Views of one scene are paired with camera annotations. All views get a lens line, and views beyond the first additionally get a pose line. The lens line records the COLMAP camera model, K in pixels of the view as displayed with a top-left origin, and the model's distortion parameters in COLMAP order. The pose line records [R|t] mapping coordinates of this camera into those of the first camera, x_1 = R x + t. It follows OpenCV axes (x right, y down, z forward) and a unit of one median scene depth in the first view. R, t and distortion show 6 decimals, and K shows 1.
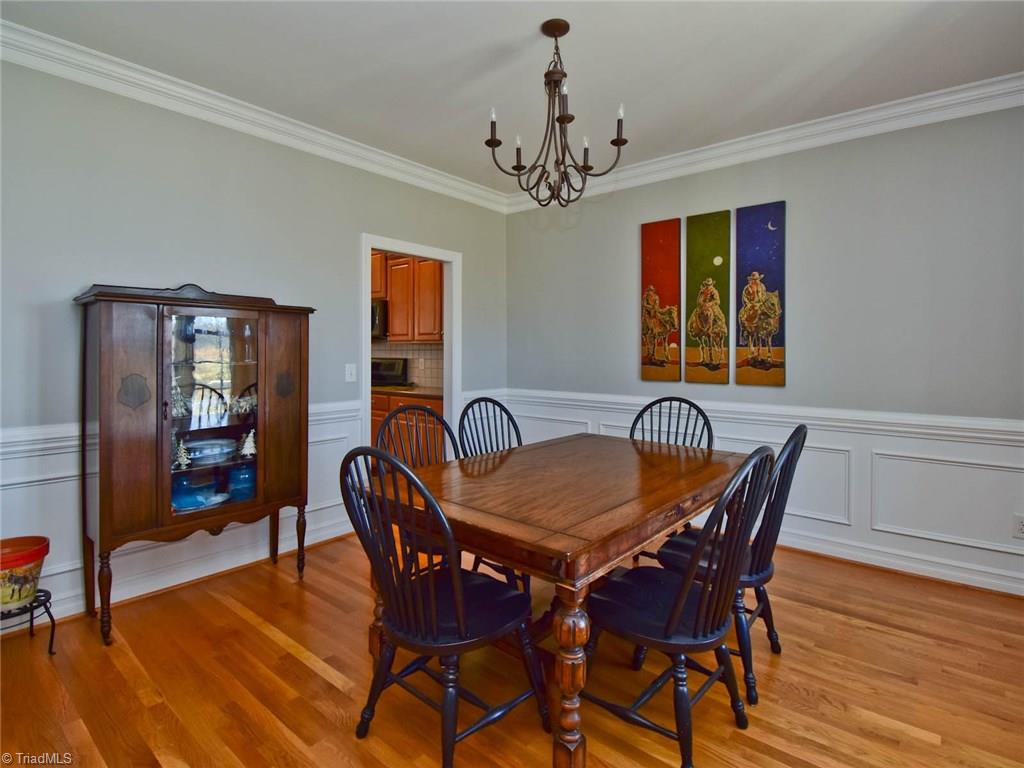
lens RADIAL K [[526.7, 0, 511.3], [0, 526.7, 352.4], [0, 0, 1]] dist [0.001826, 0.000012]
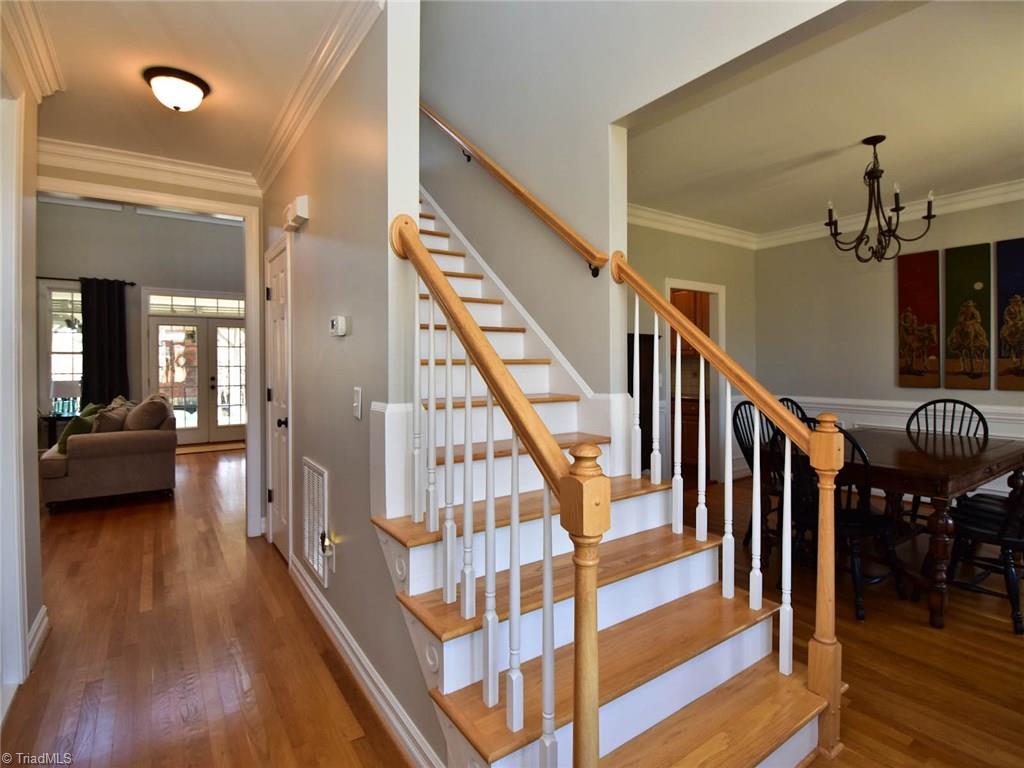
lens RADIAL K [[513.3, 0, 512.3], [0, 513.3, 369.0], [0, 0, 1]] dist [0.006565, -0.020817]
pose [[0.962414, -0.007792, -0.271476, -0.306043], [0.009937, 0.999929, 0.006525, -0.004358], [0.271406, -0.008978, 0.962423, -0.384141]]
